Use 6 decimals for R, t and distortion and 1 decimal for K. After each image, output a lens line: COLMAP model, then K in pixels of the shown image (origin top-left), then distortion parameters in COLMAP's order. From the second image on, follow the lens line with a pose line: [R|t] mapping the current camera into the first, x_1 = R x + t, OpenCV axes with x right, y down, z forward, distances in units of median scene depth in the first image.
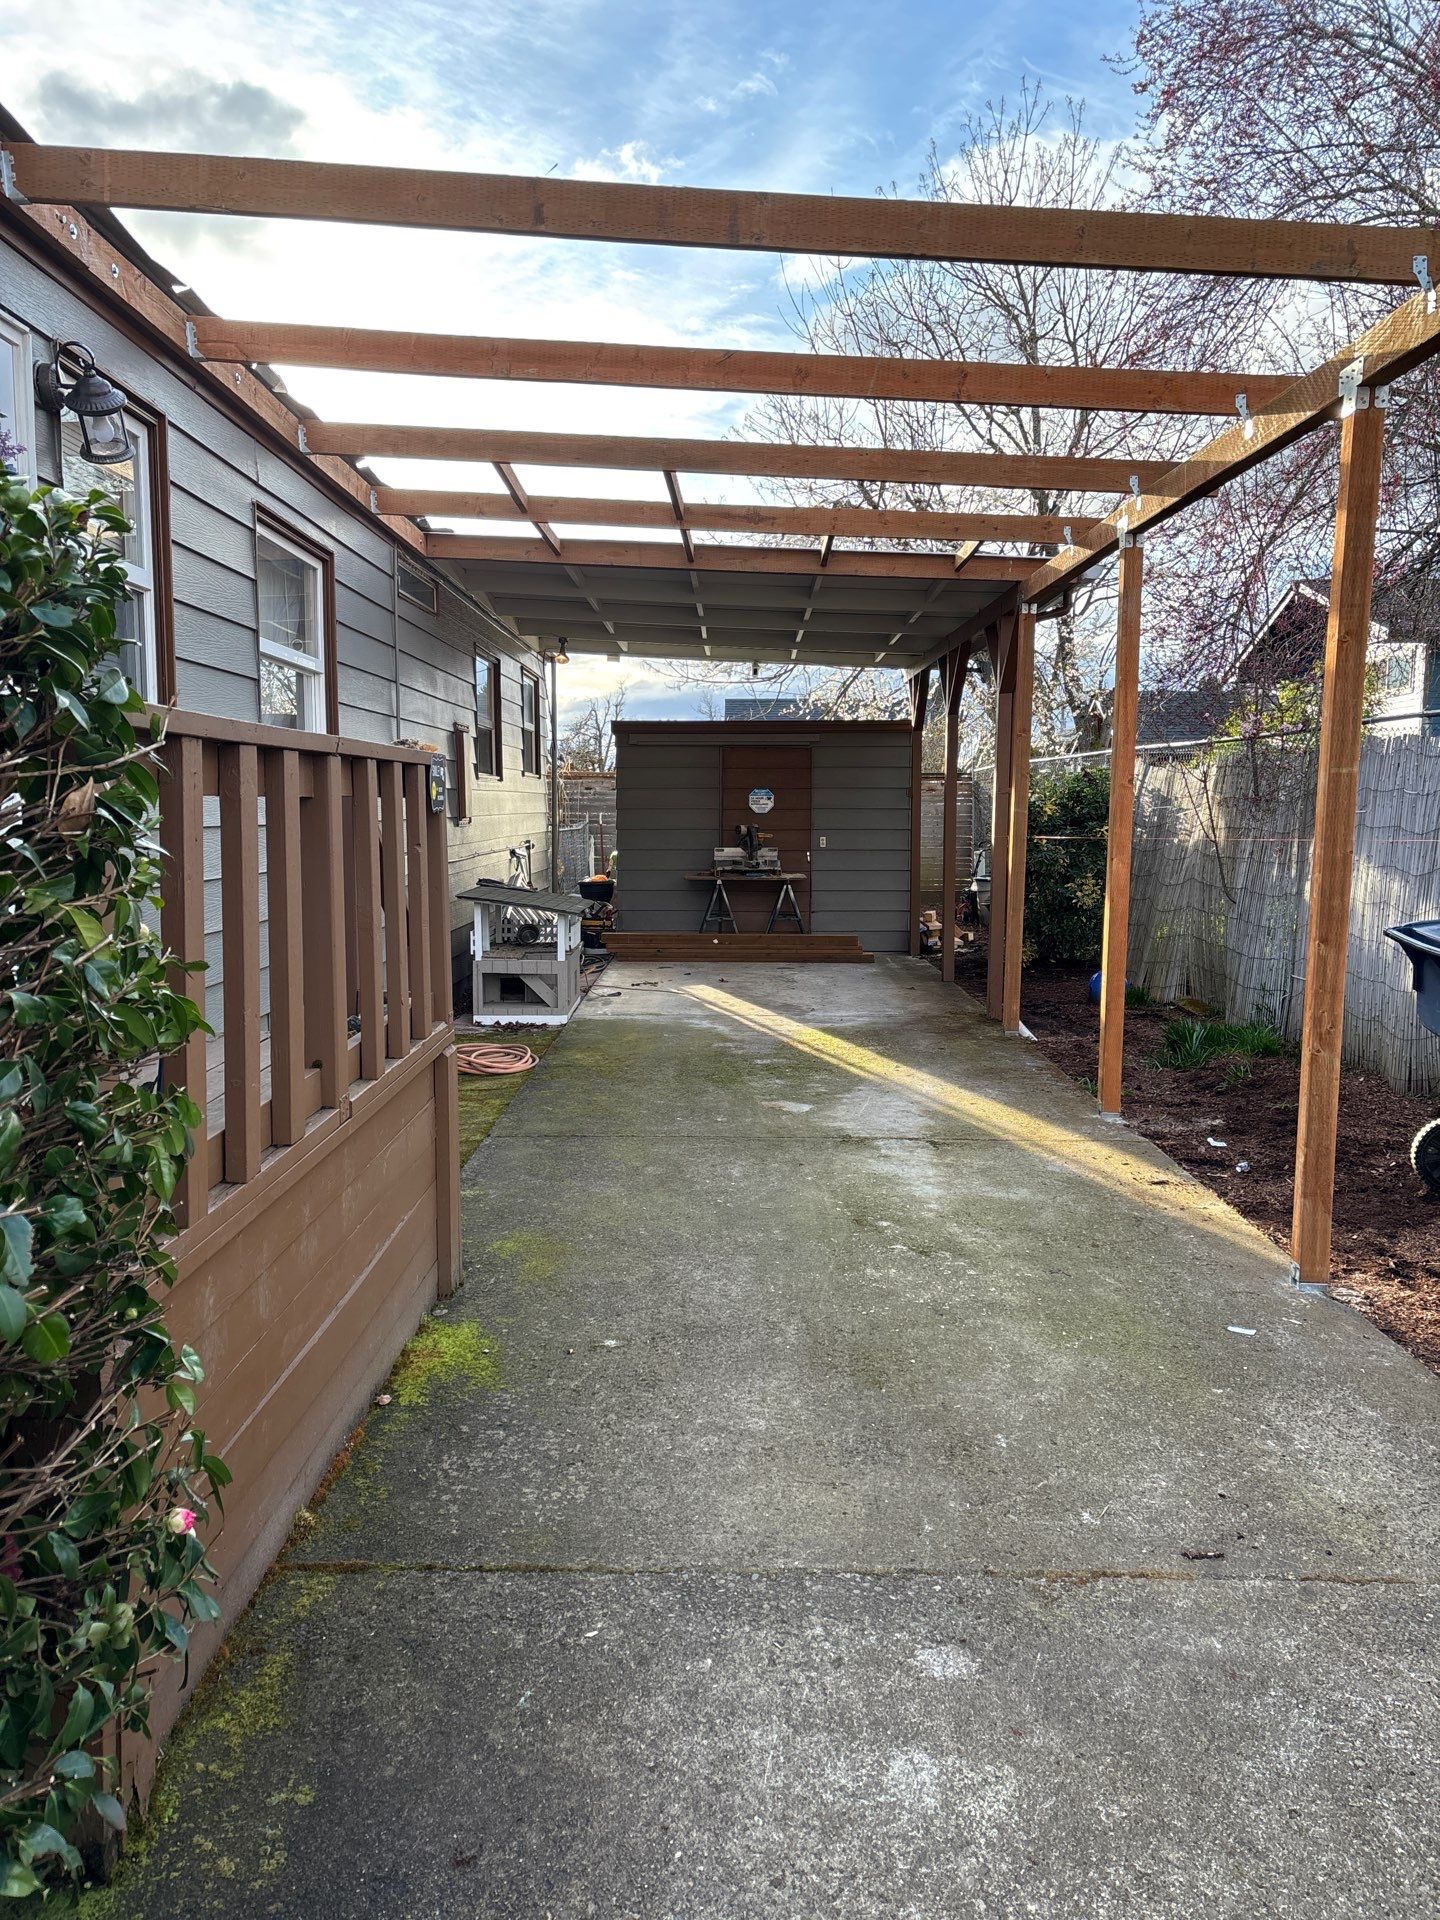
lens RADIAL K [[1428.1, 0, 763.9], [0, 1428.1, 950.6], [0, 0, 1]] dist [0.074080, -0.057397]
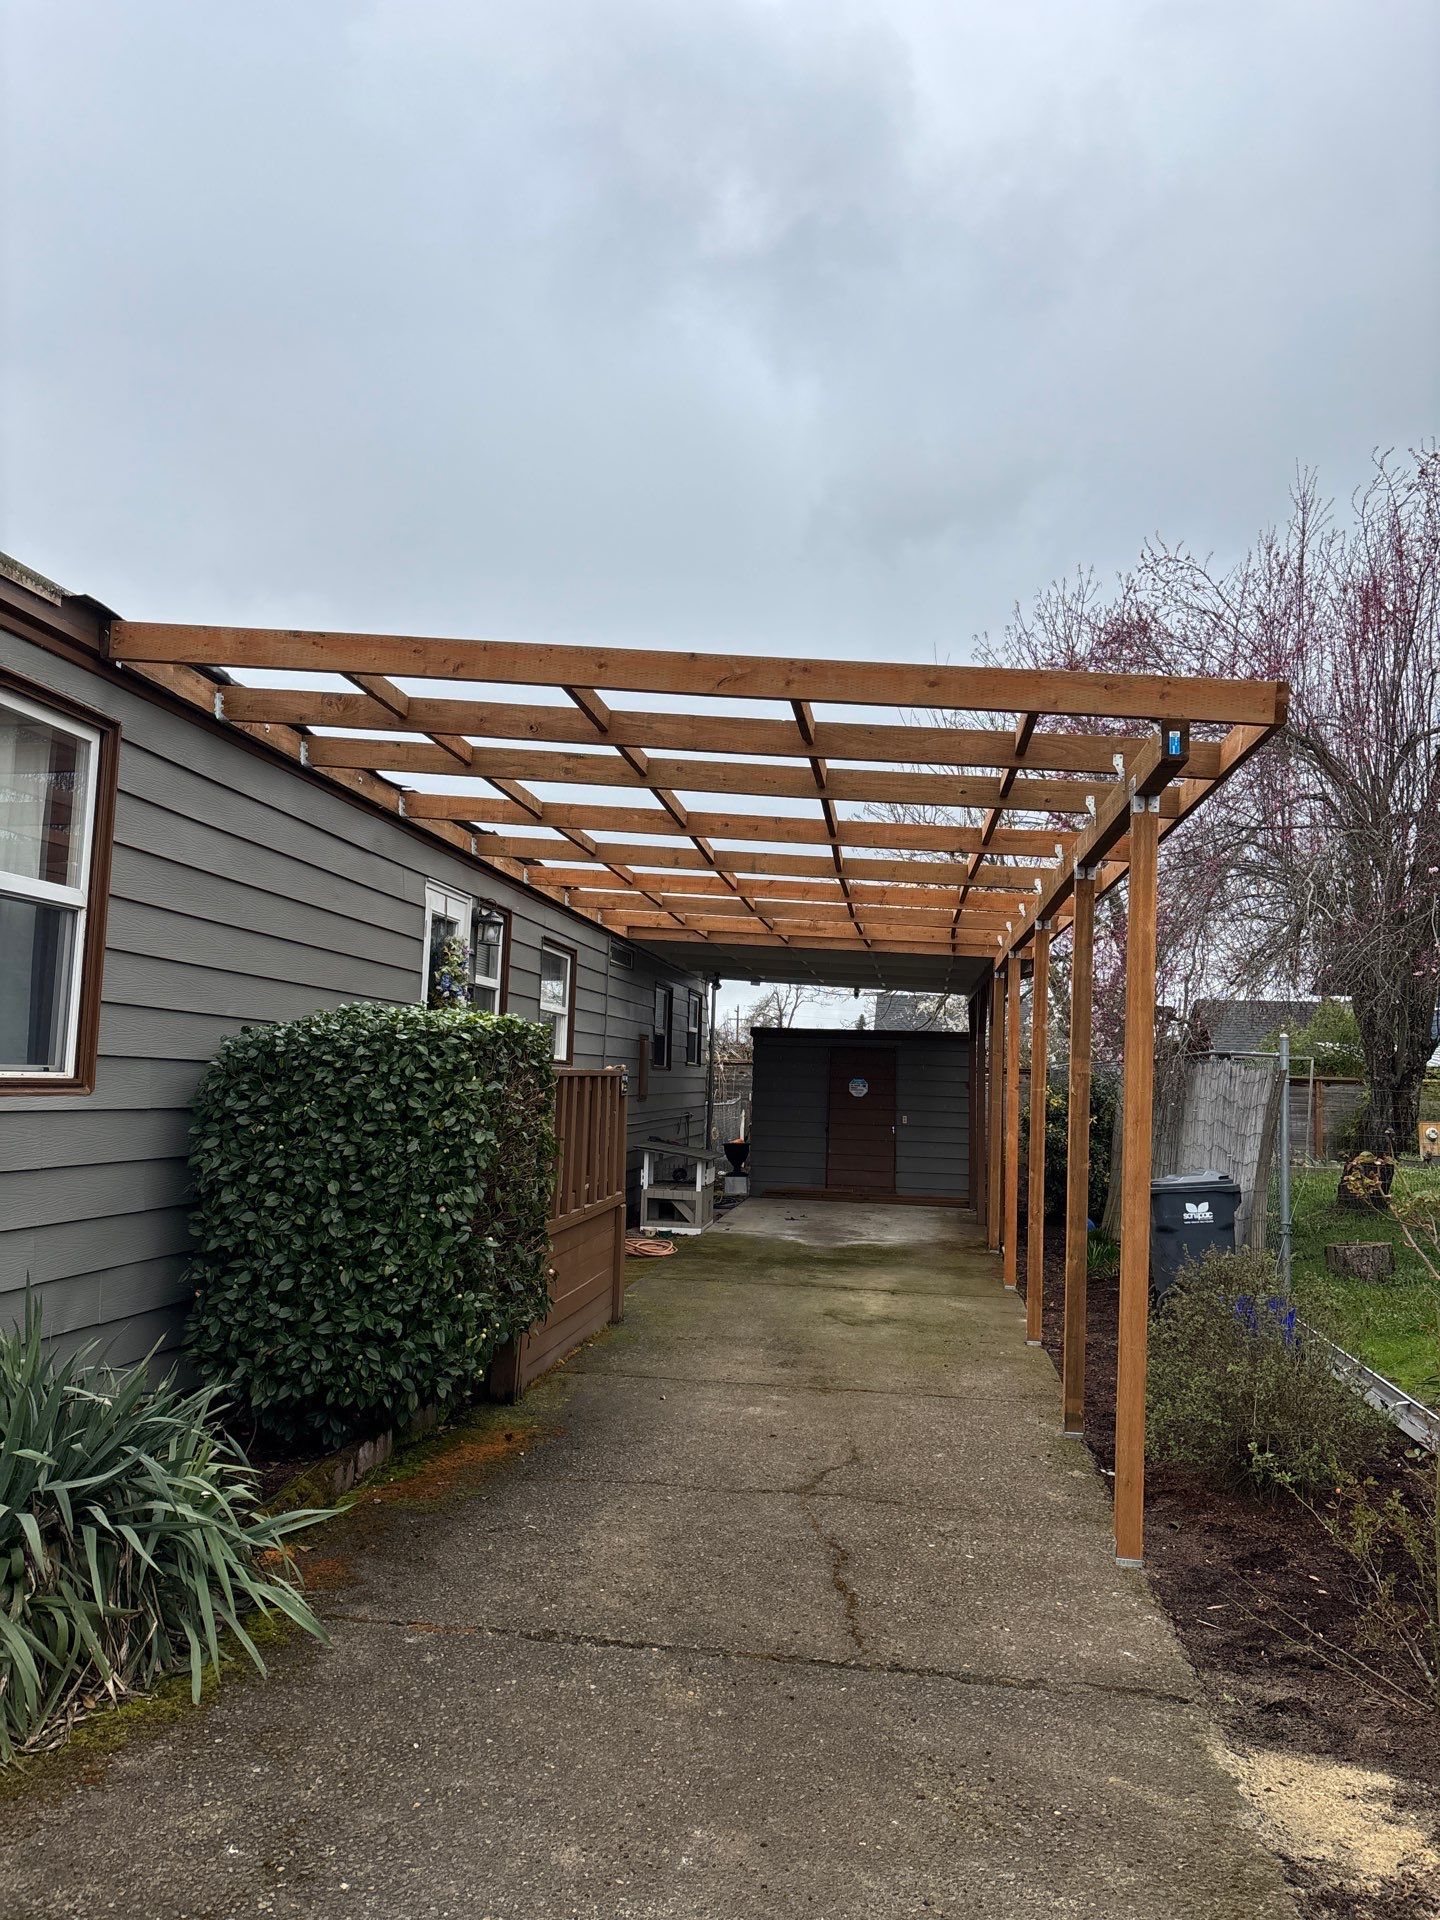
lens RADIAL K [[1437.2, 0, 780.3], [0, 1437.2, 968.0], [0, 0, 1]] dist [0.032717, -0.000398]
pose [[0.992870, 0.015641, -0.118171, 0.121158], [-0.036691, 0.983324, -0.178123, 0.042027], [0.113414, 0.181189, 0.976887, -0.523698]]
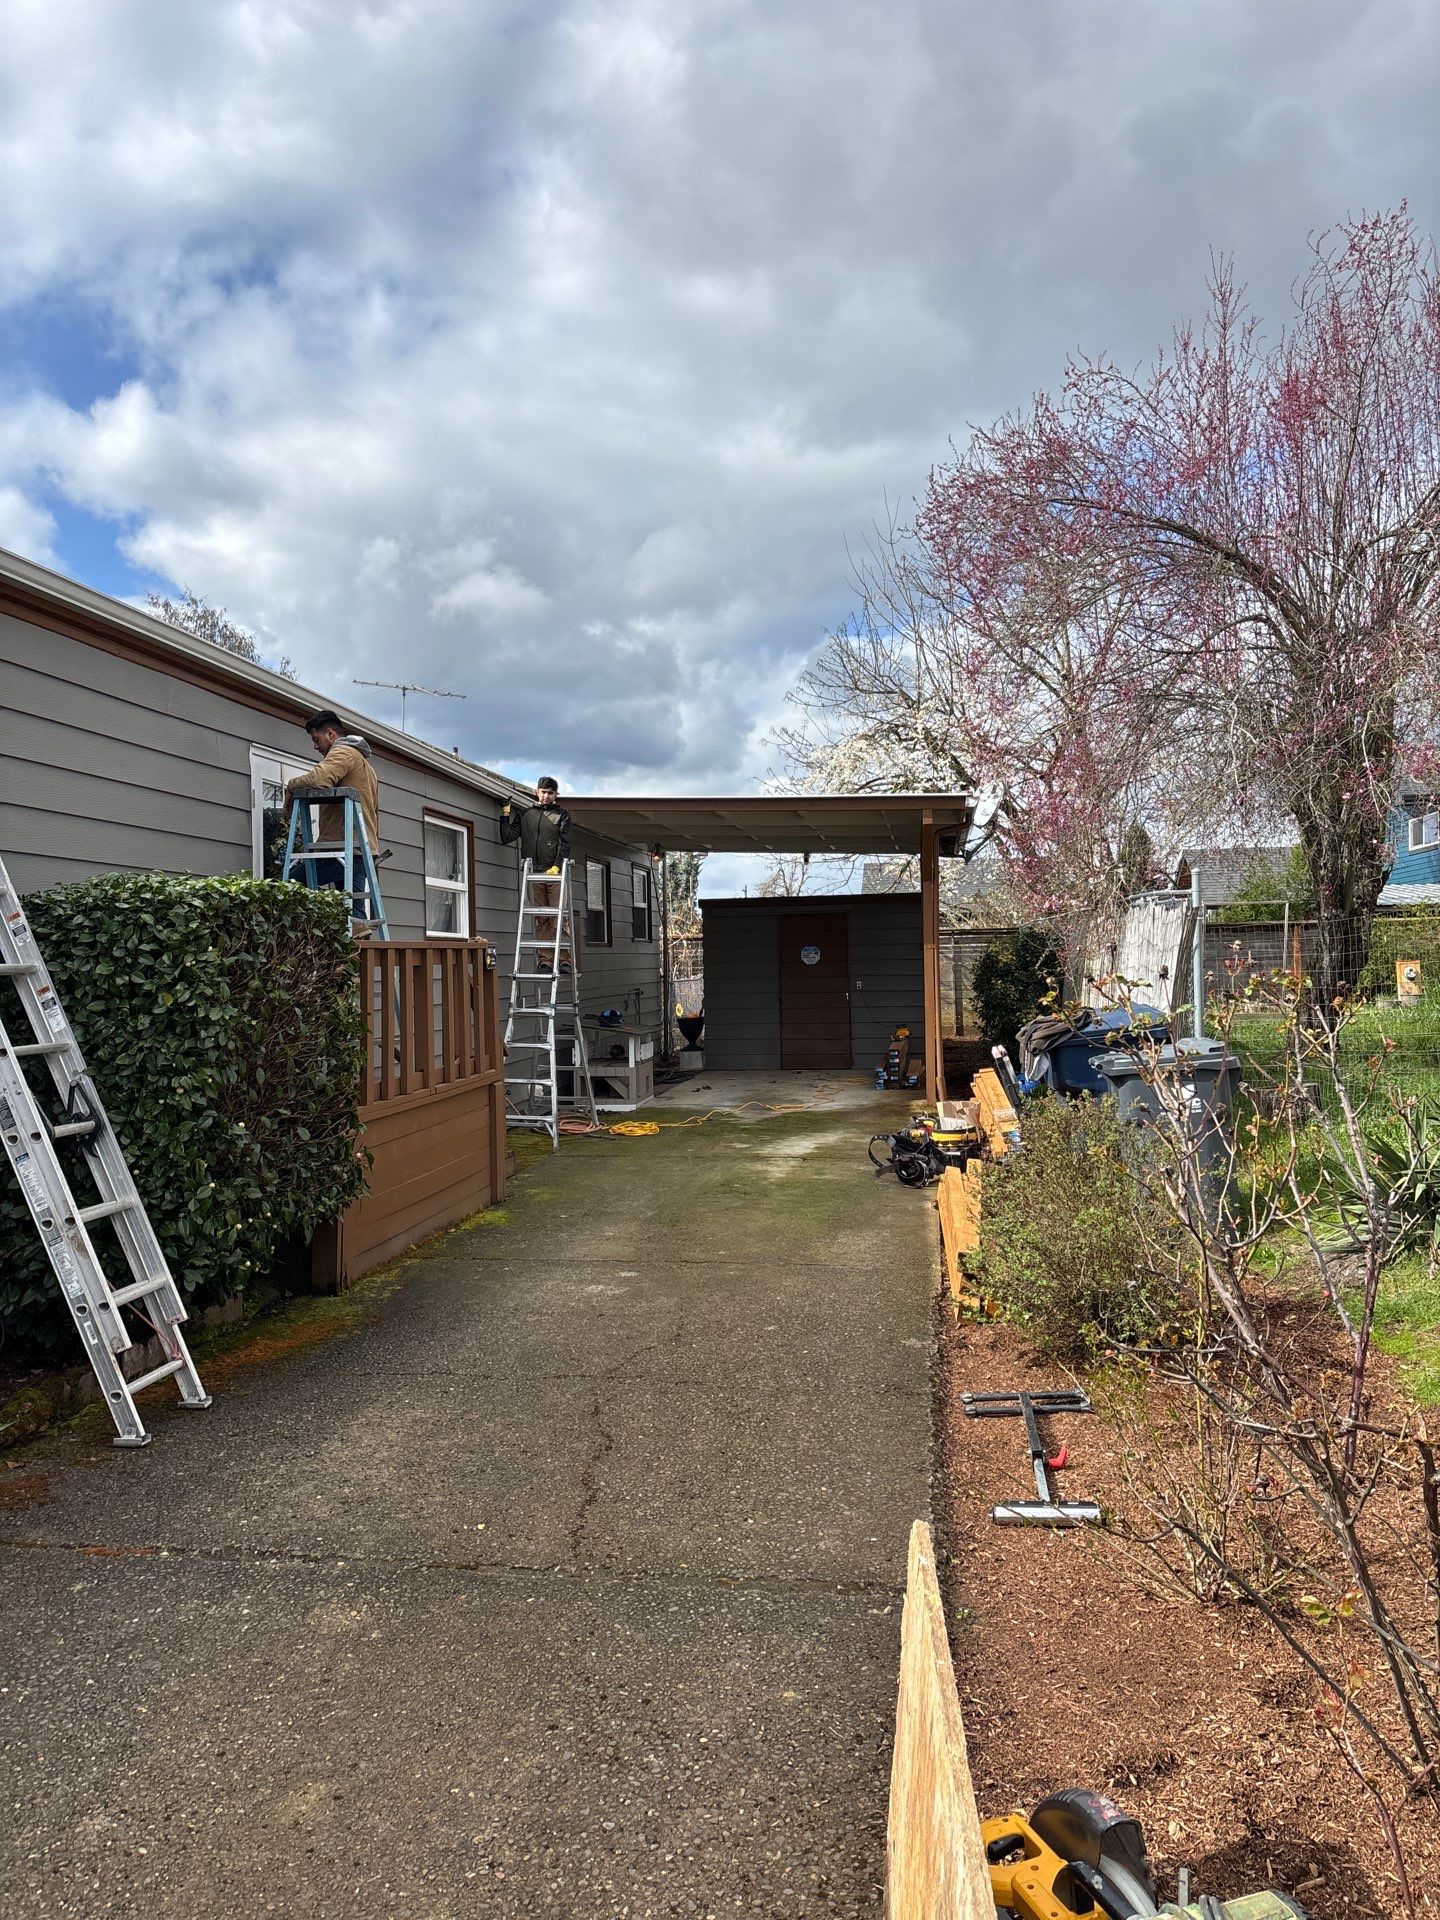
lens RADIAL K [[1428.1, 0, 763.9], [0, 1428.1, 950.6], [0, 0, 1]] dist [0.074080, -0.057397]
pose [[0.989679, -0.024334, -0.141220, 0.206407], [0.009271, 0.994284, -0.106360, 0.045536], [0.143001, 0.103953, 0.984248, -0.452501]]
